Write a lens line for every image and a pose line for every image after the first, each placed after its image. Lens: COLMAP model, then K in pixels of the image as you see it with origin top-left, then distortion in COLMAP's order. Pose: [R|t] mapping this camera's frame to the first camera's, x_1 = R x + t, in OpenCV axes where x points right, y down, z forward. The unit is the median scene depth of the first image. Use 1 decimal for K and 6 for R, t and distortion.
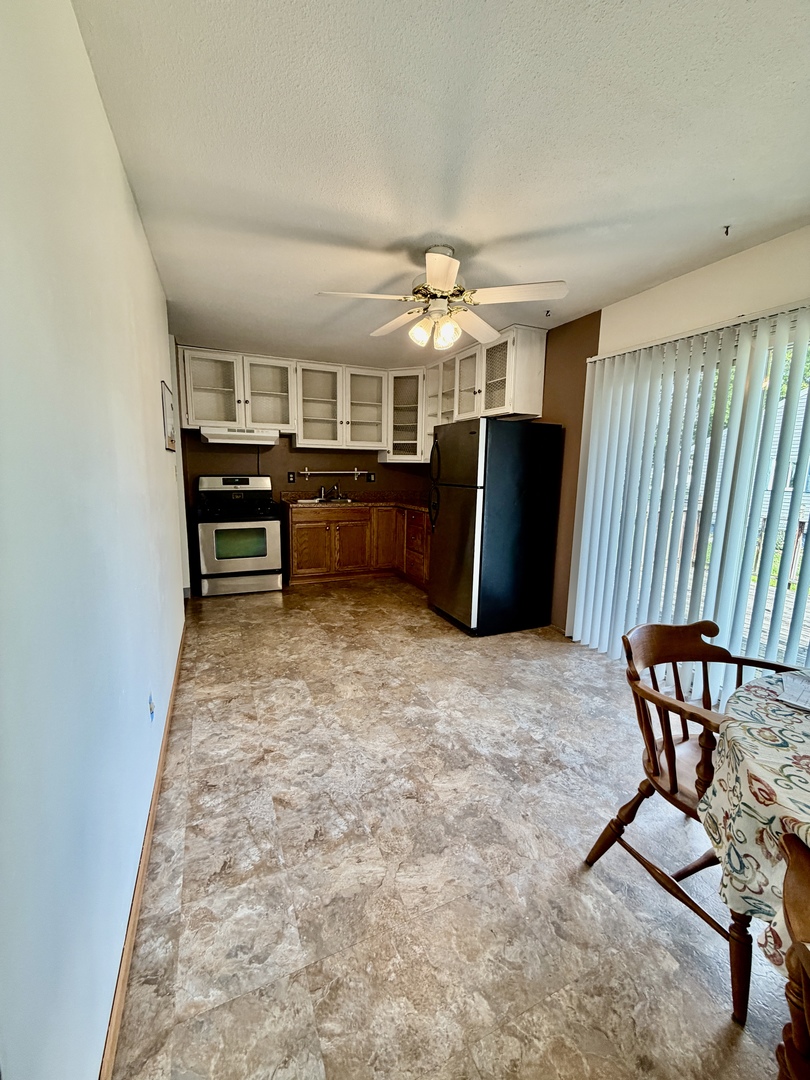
lens RADIAL K [[435.1, 0, 405.0], [0, 435.1, 540.0], [0, 0, 1]] dist [-0.001340, -0.000057]
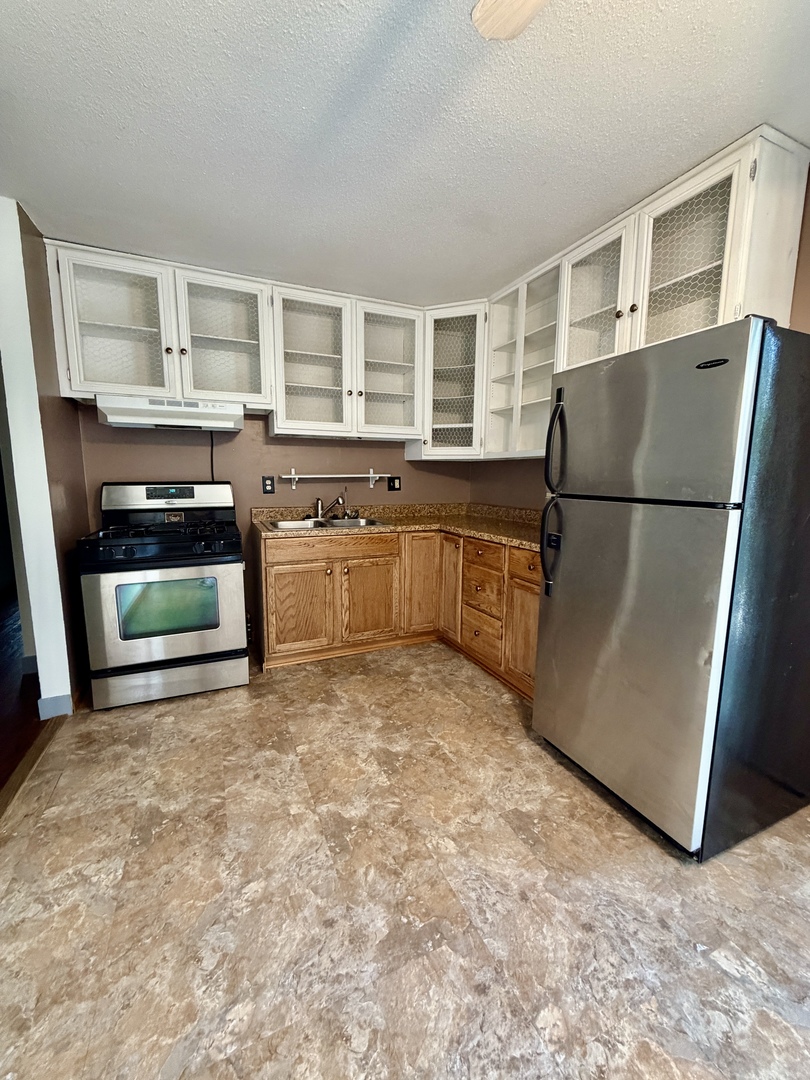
lens RADIAL K [[435.1, 0, 405.0], [0, 435.1, 540.0], [0, 0, 1]] dist [-0.001340, -0.000057]
pose [[0.999913, -0.011106, 0.007166, -0.079804], [0.011204, 0.999844, -0.013651, -0.060064], [-0.007013, 0.013730, 0.999881, 0.418098]]
